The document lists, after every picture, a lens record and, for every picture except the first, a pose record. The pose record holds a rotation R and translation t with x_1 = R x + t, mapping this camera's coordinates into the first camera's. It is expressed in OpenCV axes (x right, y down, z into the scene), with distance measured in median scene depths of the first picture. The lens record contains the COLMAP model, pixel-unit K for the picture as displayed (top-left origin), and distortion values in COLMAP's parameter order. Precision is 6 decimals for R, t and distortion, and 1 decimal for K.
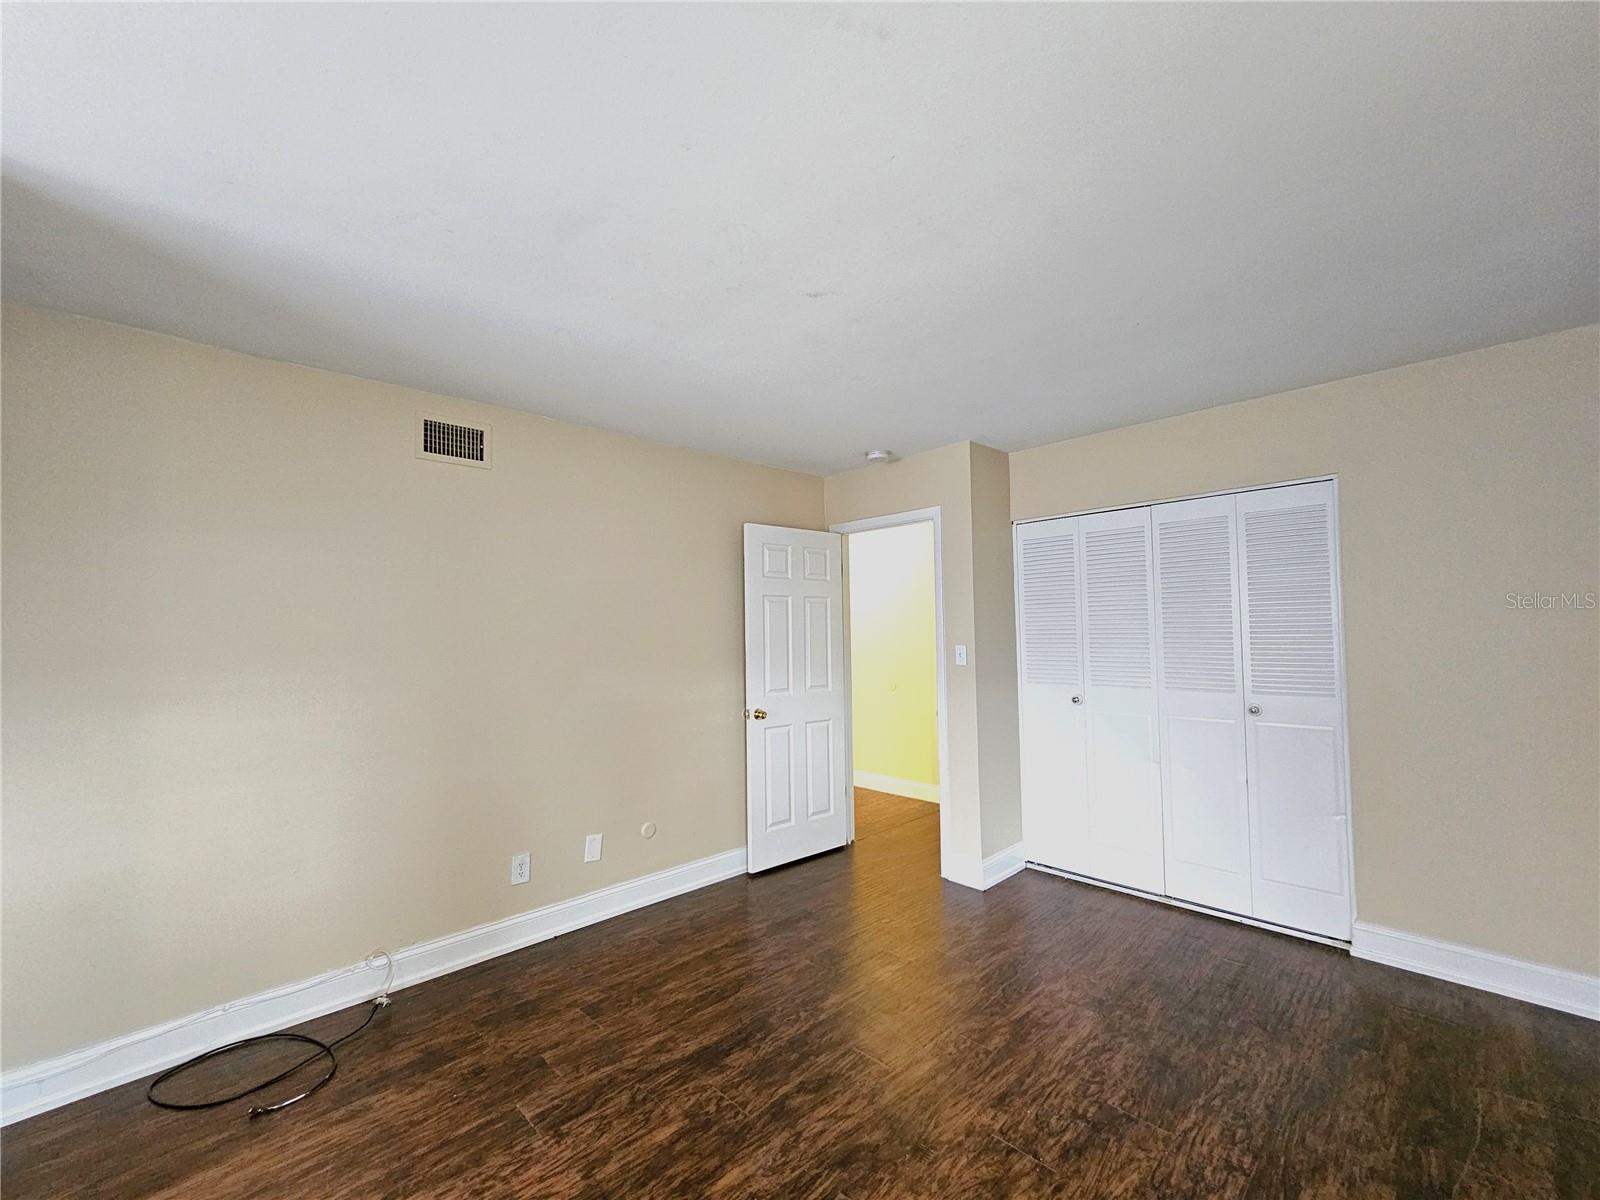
lens RADIAL K [[652.8, 0, 791.8], [0, 652.8, 607.3], [0, 0, 1]] dist [-0.001767, -0.001052]
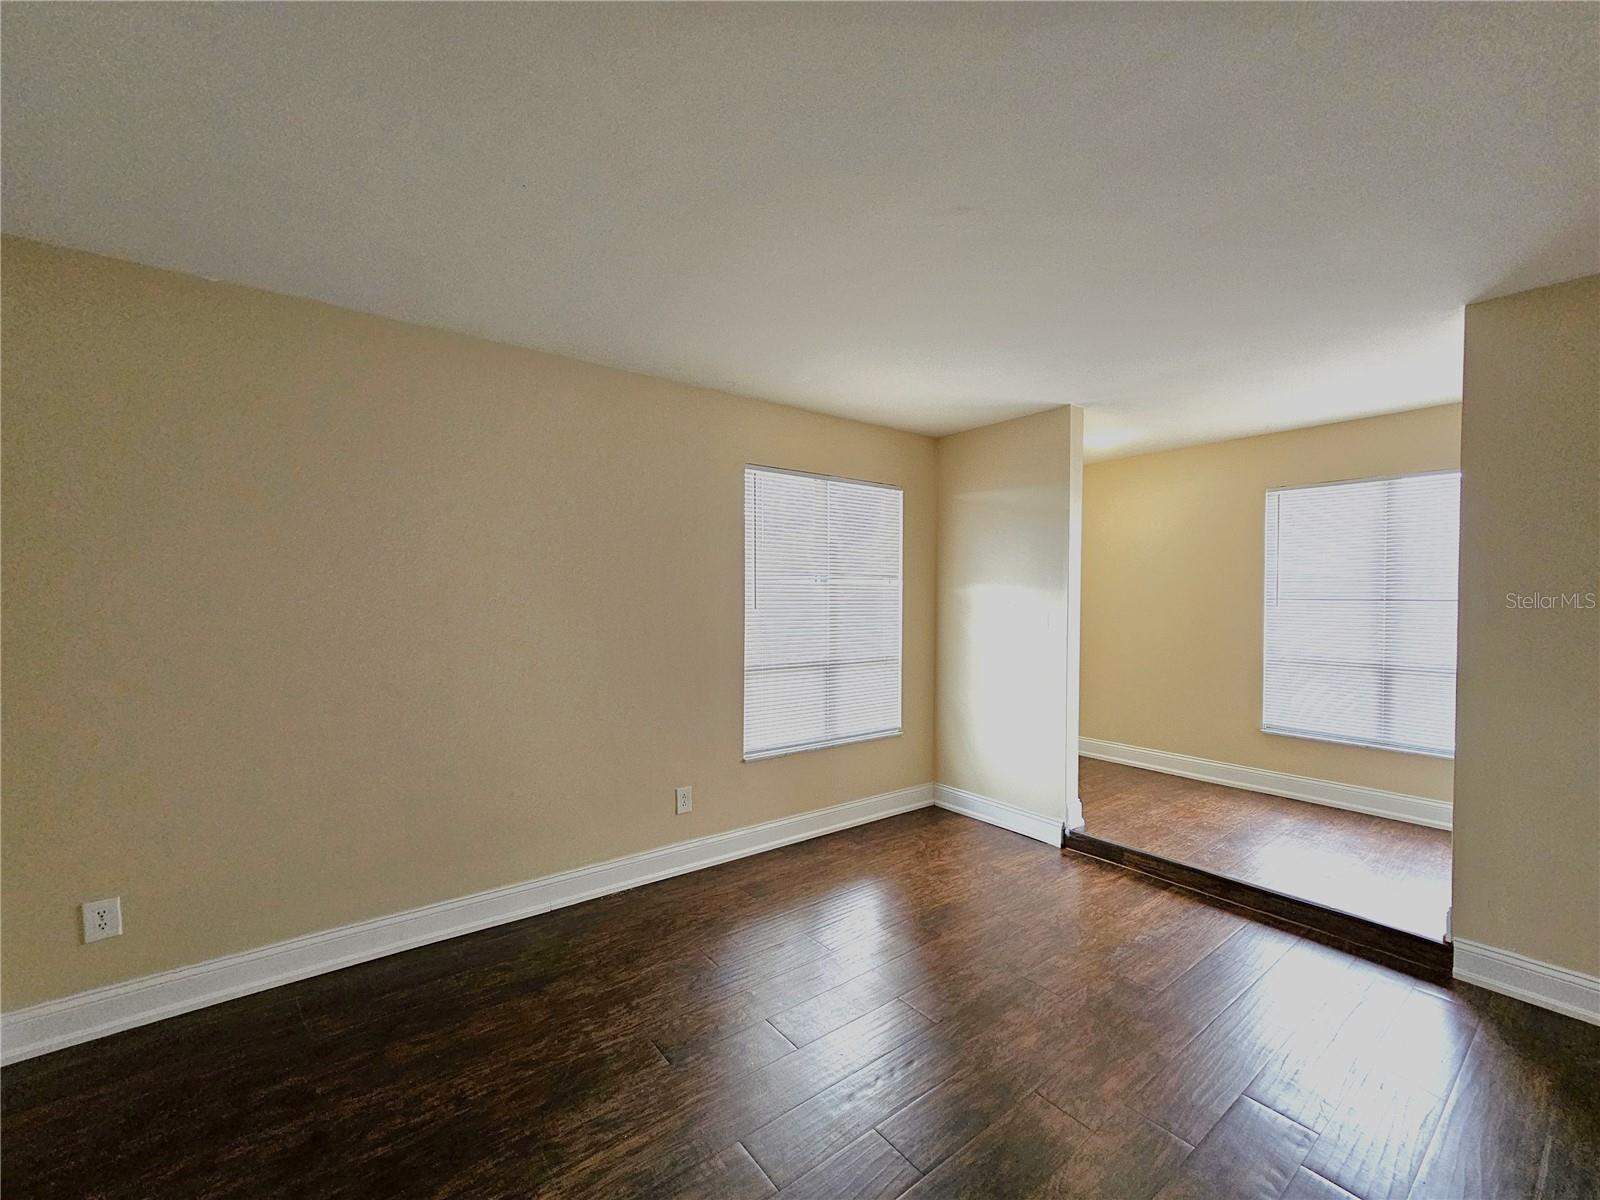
lens RADIAL K [[652.8, 0, 799.9], [0, 652.8, 597.8], [0, 0, 1]] dist [-0.001767, -0.001052]
pose [[-0.993459, 0.011096, 0.113653, 0.136156], [0.006259, 0.999063, -0.042820, 0.074297], [-0.114022, -0.041828, -0.992597, 1.707034]]
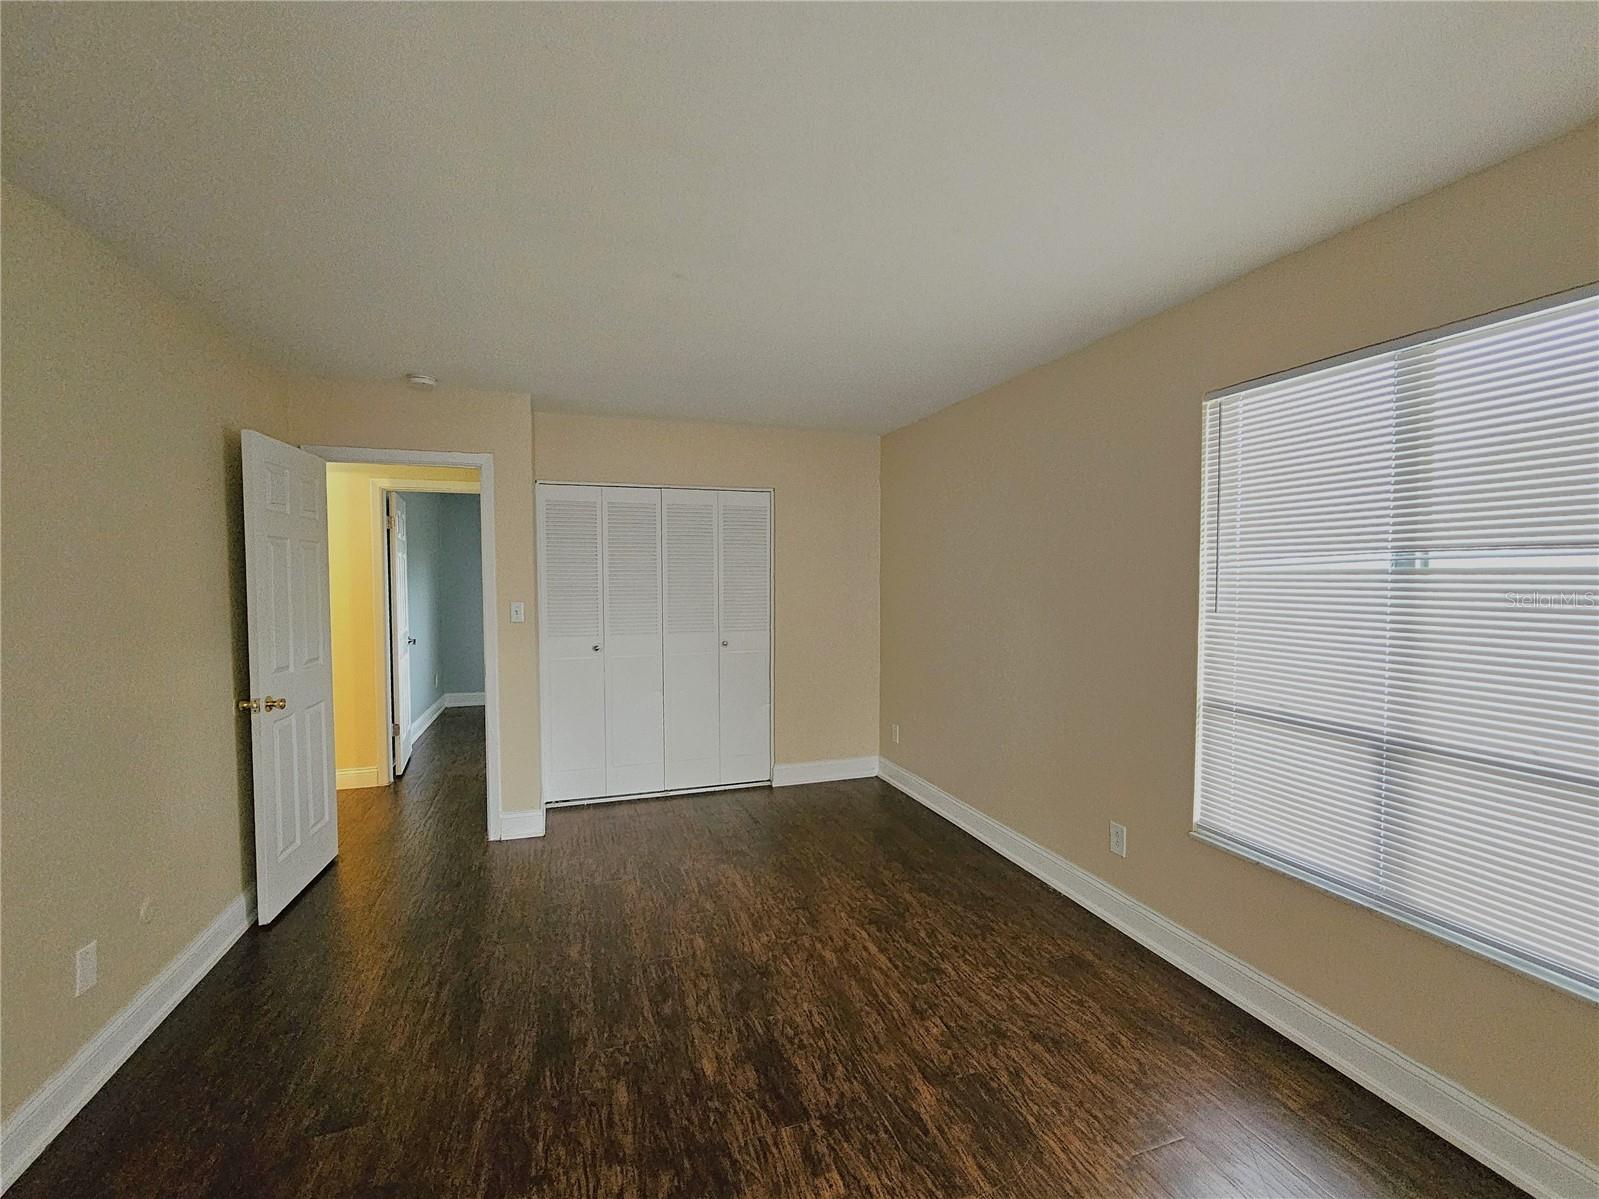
lens RADIAL K [[694.1, 0, 794.8], [0, 694.1, 602.3], [0, 0, 1]] dist [-0.002898, 0.000290]
pose [[0.426151, -0.018428, 0.904464, -0.838568], [-0.041029, 0.998370, 0.039673, -0.001038], [-0.903721, -0.054016, 0.424700, 0.285762]]
